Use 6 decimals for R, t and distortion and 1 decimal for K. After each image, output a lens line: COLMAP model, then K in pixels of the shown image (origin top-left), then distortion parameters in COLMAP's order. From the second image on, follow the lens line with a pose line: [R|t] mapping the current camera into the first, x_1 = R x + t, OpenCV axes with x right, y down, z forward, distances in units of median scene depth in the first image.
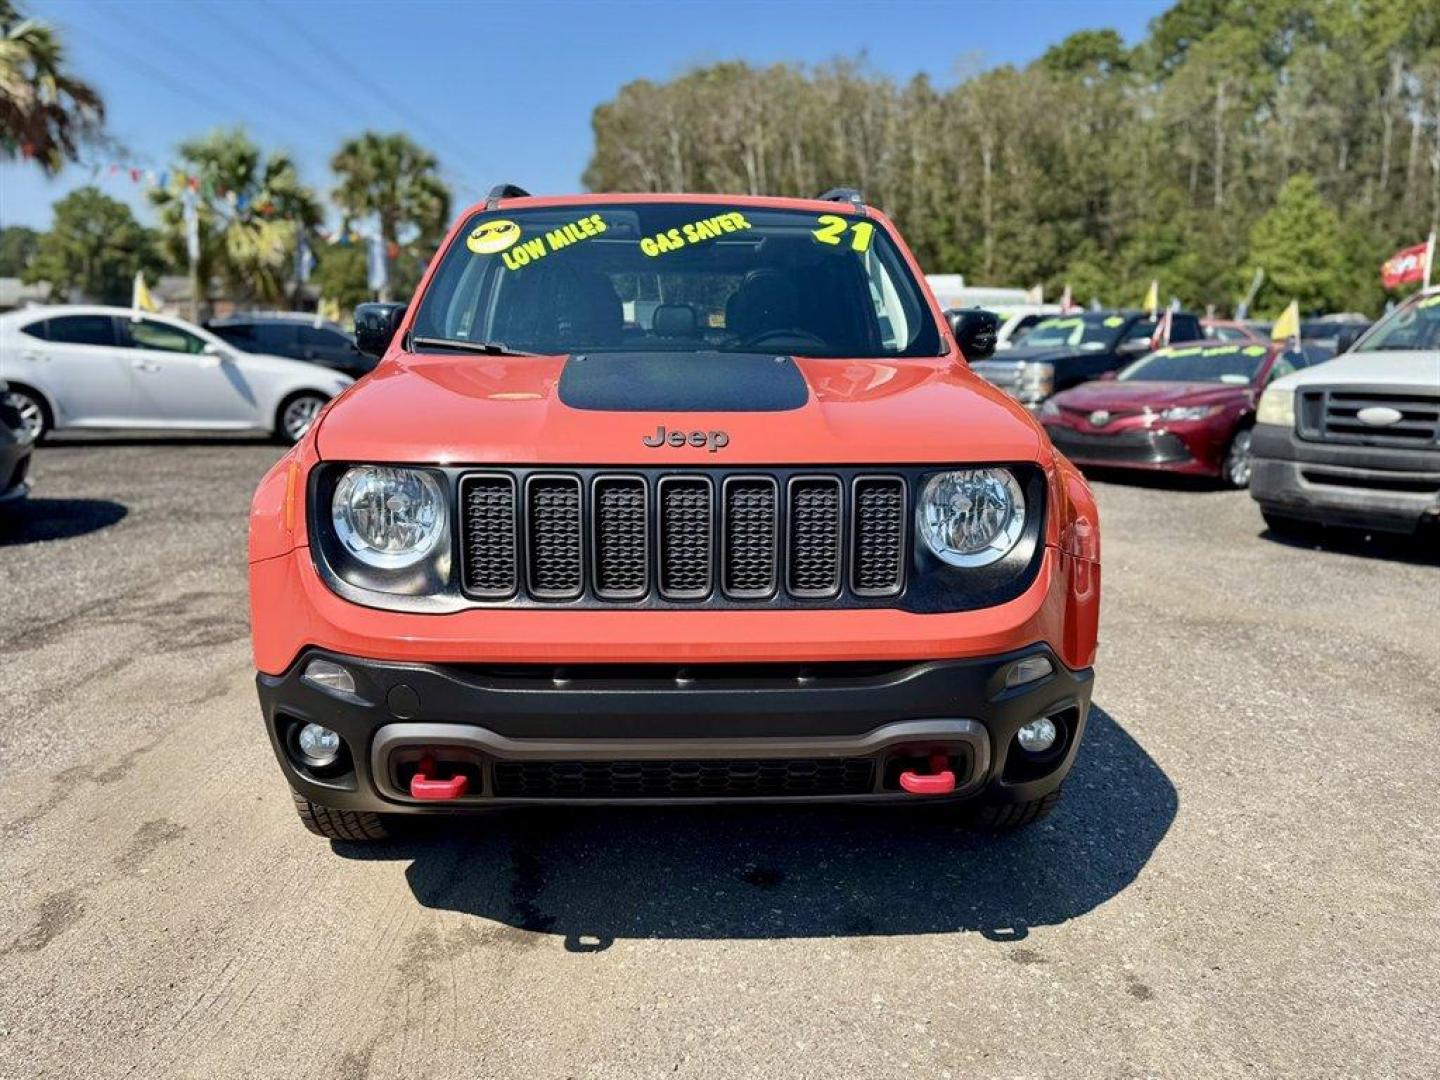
lens RADIAL K [[1071.1, 0, 715.3], [0, 1071.1, 506.2], [0, 0, 1]] dist [0.002624, -0.005563]
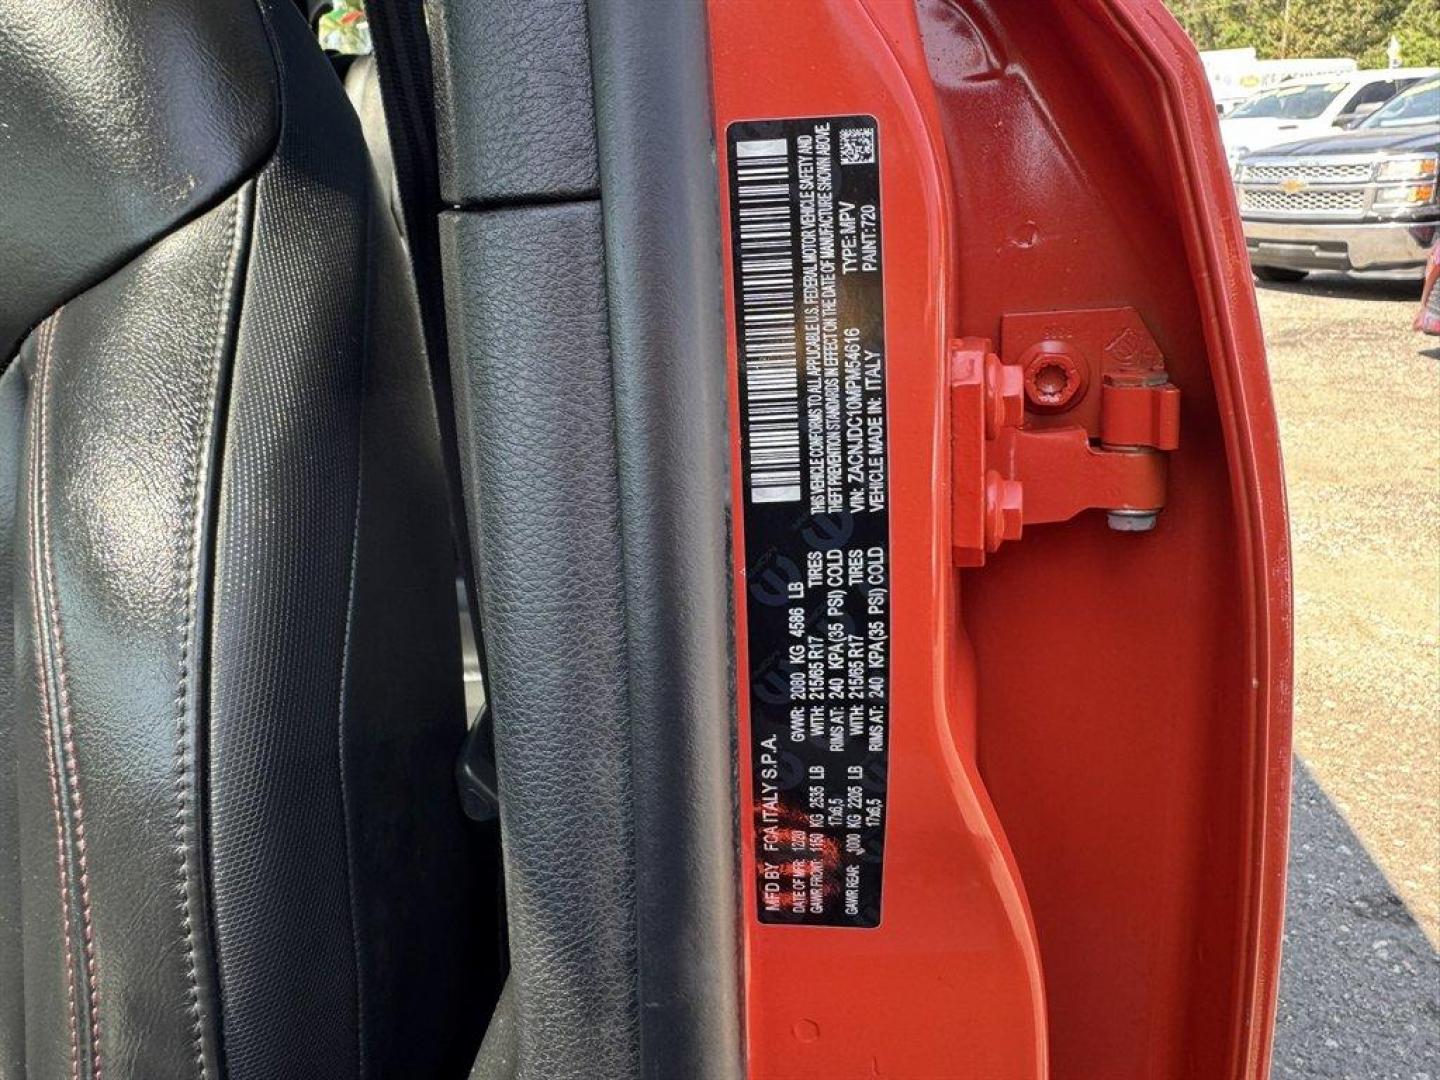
lens RADIAL K [[1045.9, 0, 720.0], [0, 1045.9, 540.0], [0, 0, 1]] dist [-0.007852, -0.001996]
pose [[0.974360, -0.005060, -0.224939, 0.103020], [0.045642, 0.983406, 0.175583, -0.079205], [0.220318, -0.181347, 0.958422, 0.623245]]
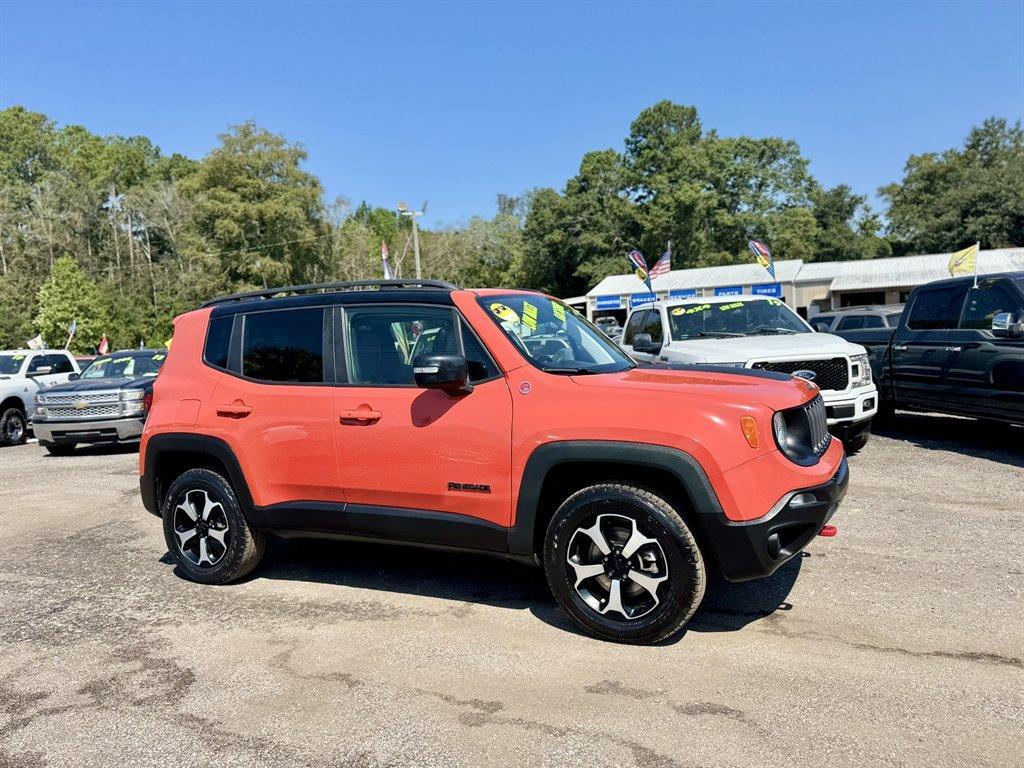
lens RADIAL K [[743.7, 0, 512.0], [0, 743.7, 384.0], [0, 0, 1]] dist [-0.007852, -0.001996]
pose [[0.487802, -0.081344, 0.869156, -0.605787], [0.193925, 0.980868, -0.017039, -0.056251], [-0.851142, 0.176863, 0.494244, 0.204076]]
